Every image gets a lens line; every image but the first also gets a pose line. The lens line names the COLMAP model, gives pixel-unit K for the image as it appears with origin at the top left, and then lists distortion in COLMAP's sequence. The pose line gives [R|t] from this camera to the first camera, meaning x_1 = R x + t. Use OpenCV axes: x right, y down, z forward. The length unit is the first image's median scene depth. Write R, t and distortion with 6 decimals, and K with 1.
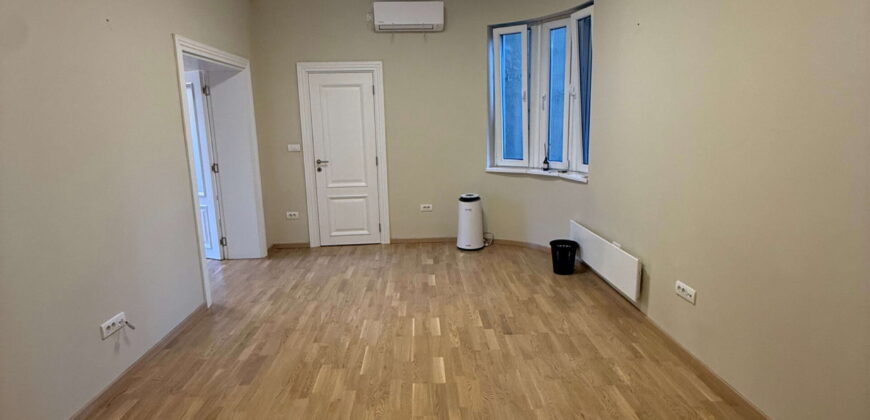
lens RADIAL K [[460.2, 0, 435.0], [0, 460.2, 210.0], [0, 0, 1]] dist [0.001373, 0.000407]
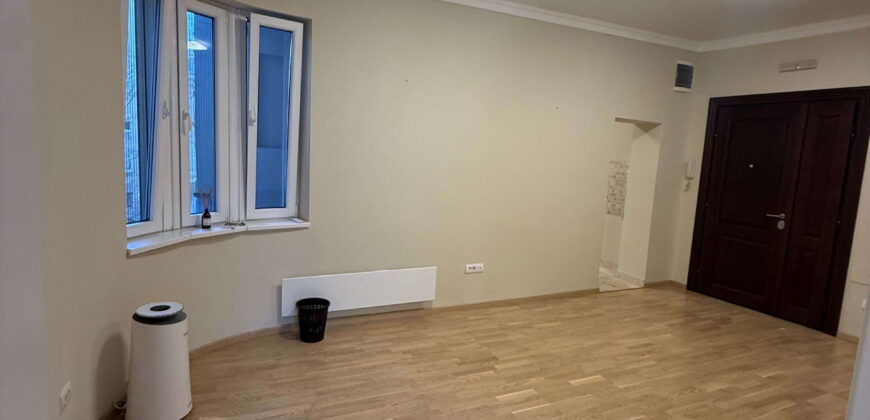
lens RADIAL K [[460.2, 0, 435.0], [0, 460.2, 210.0], [0, 0, 1]] dist [0.001373, 0.000407]
pose [[-0.384614, -0.120679, 0.915155, -0.730691], [0.135502, 0.973296, 0.185294, -0.289566], [-0.913078, 0.195272, -0.357991, 1.441062]]
